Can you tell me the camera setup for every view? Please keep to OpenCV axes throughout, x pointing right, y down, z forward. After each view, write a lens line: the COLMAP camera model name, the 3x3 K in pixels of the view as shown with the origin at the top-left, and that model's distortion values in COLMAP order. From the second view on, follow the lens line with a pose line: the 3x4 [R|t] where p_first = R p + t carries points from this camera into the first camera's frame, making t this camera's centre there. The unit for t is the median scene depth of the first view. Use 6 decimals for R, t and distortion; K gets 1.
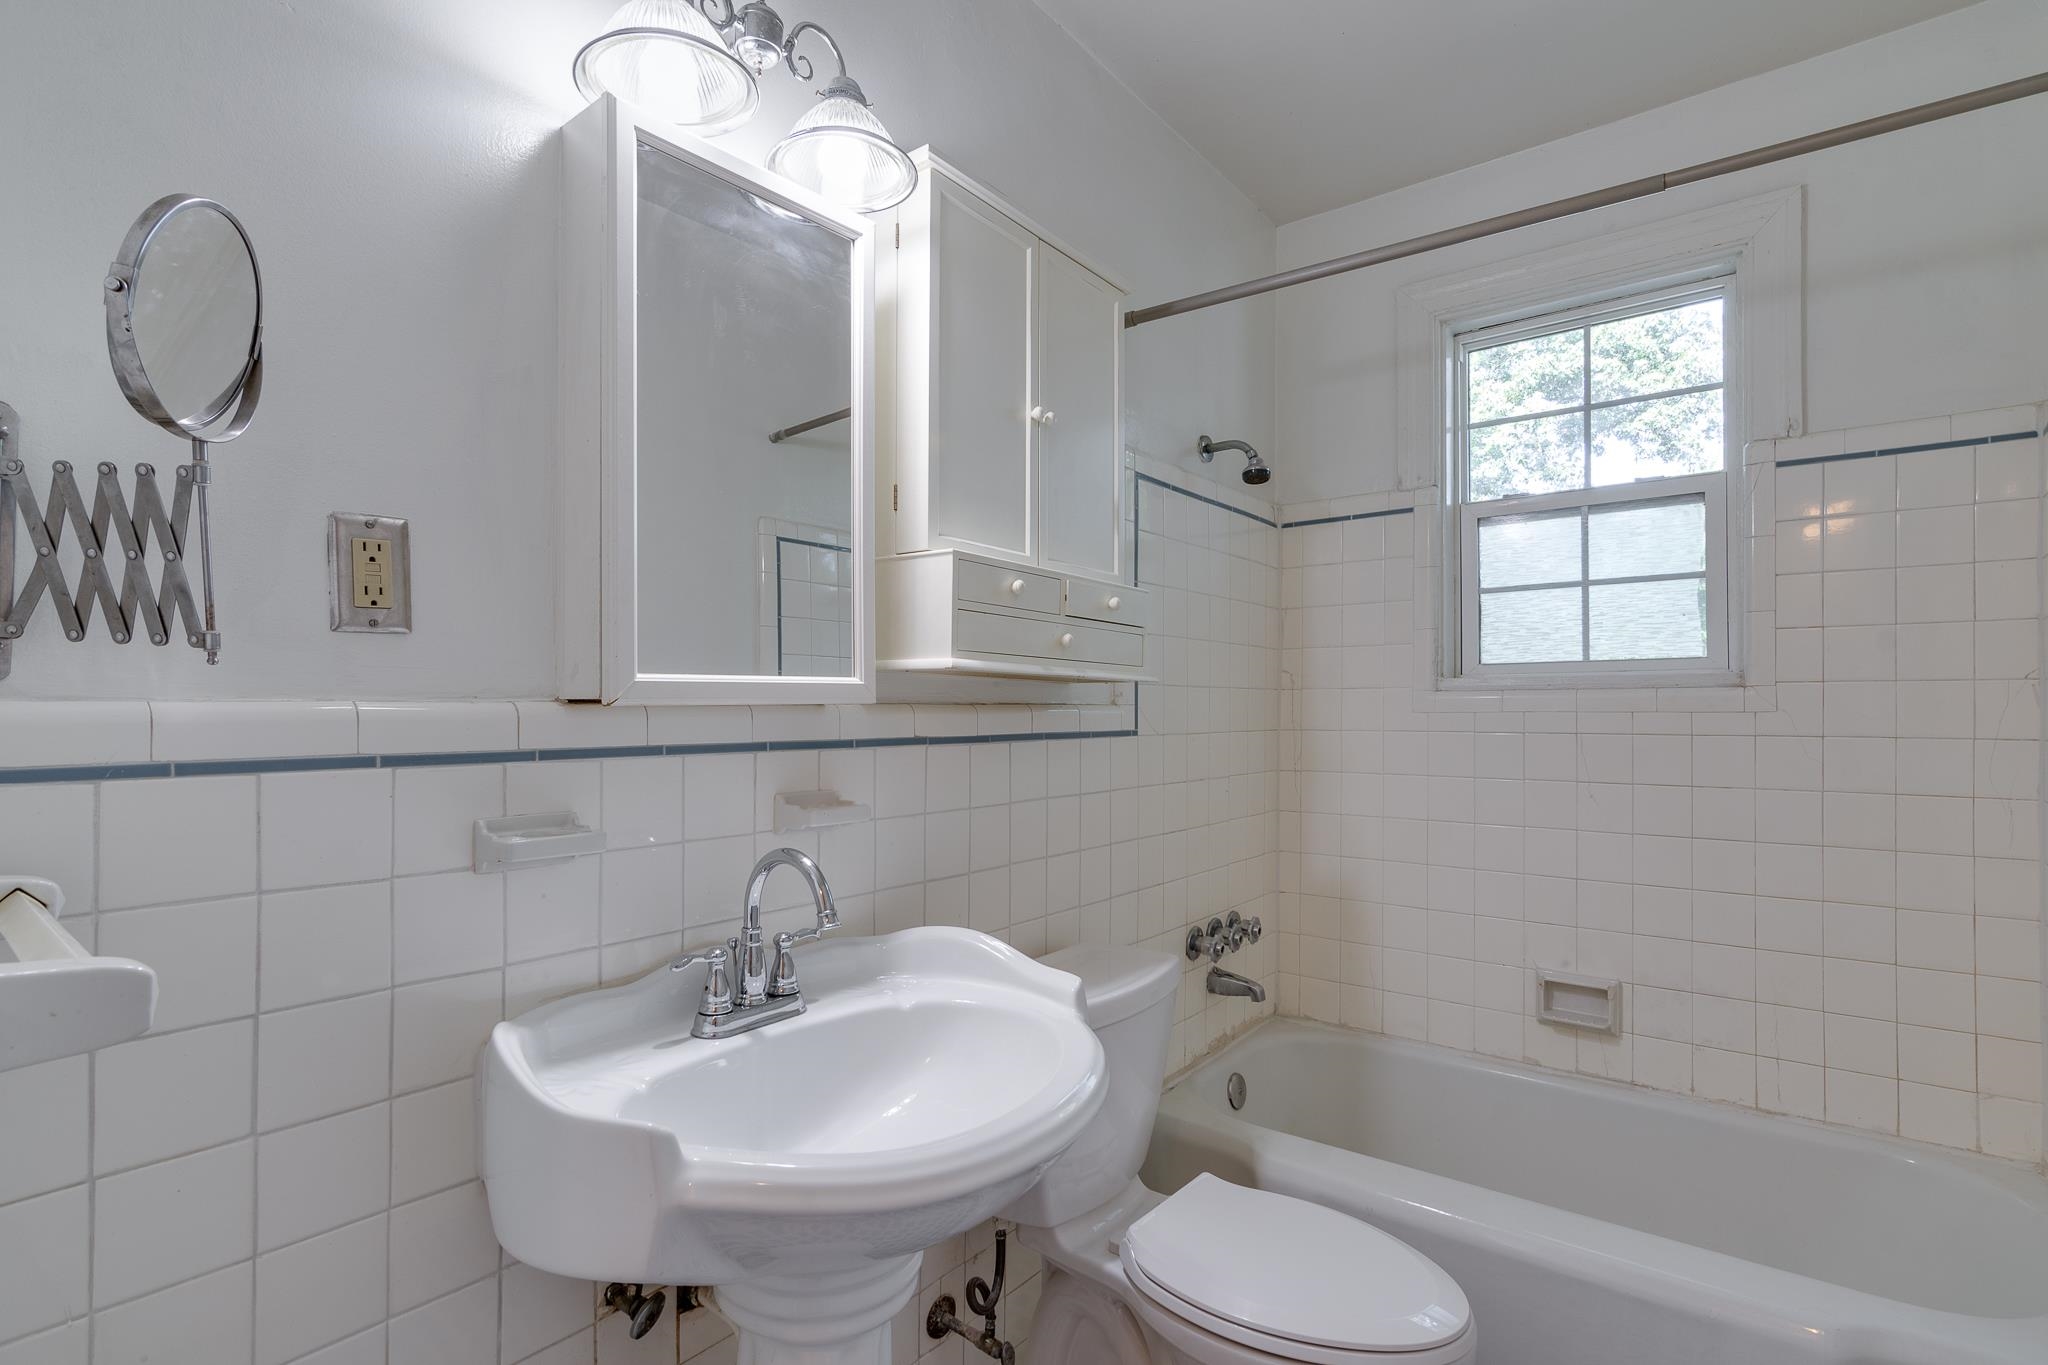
lens RADIAL K [[992.3, 0, 1031.5], [0, 992.3, 693.3], [0, 0, 1]] dist [-0.004527, 0.001728]
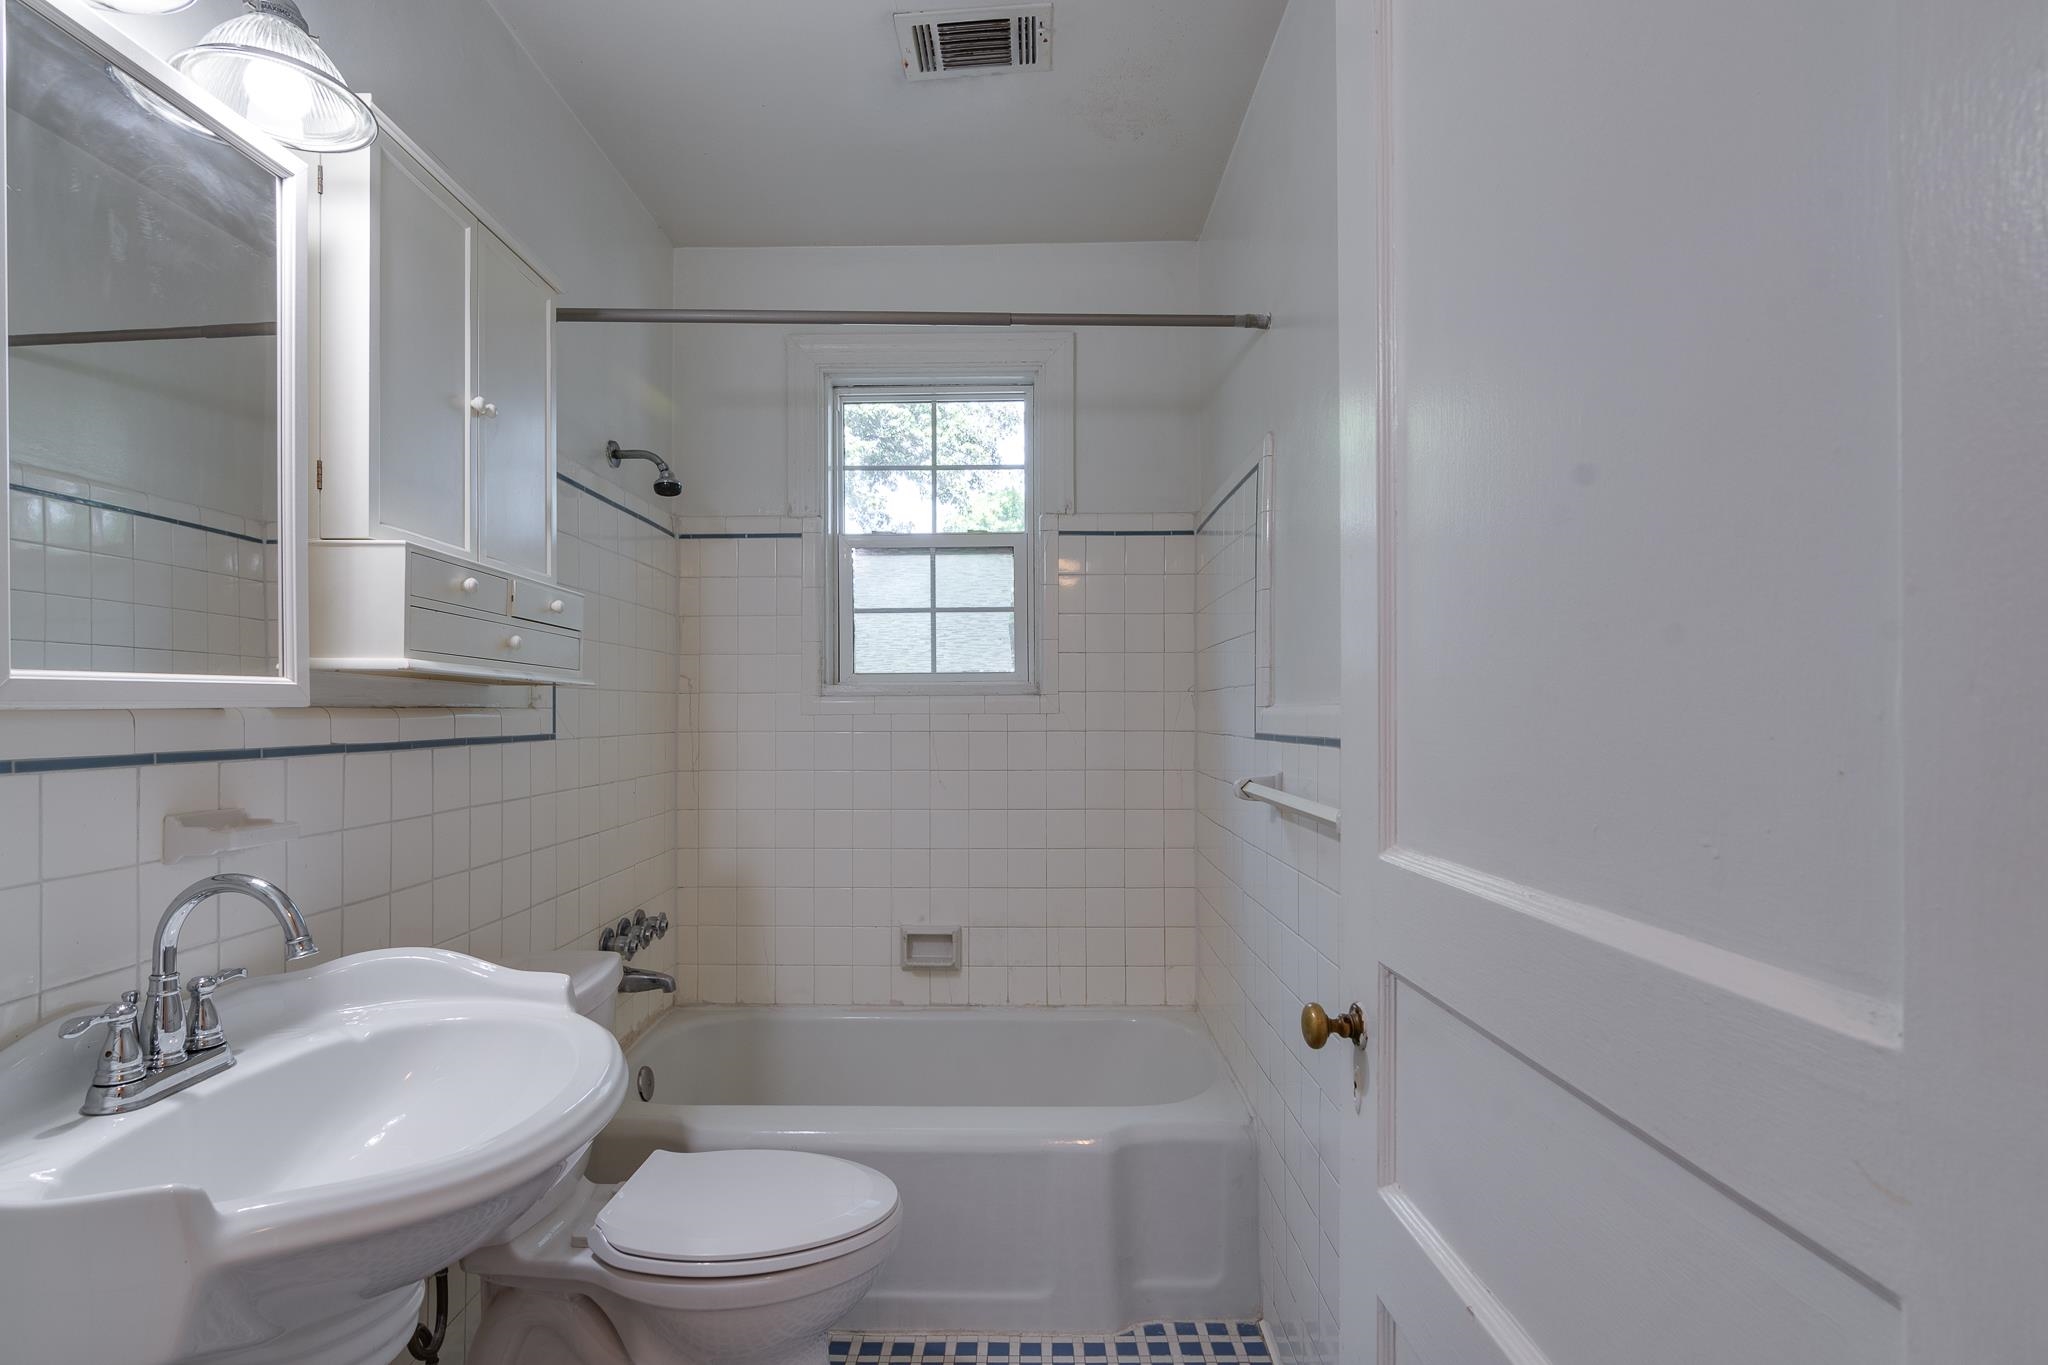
lens RADIAL K [[992.3, 0, 1014.8], [0, 992.3, 689.6], [0, 0, 1]] dist [-0.004527, 0.001728]
pose [[0.797912, 0.012065, 0.602653, -0.148079], [-0.008226, 0.999925, -0.009127, -0.001916], [-0.602717, 0.002325, 0.797951, -0.069863]]
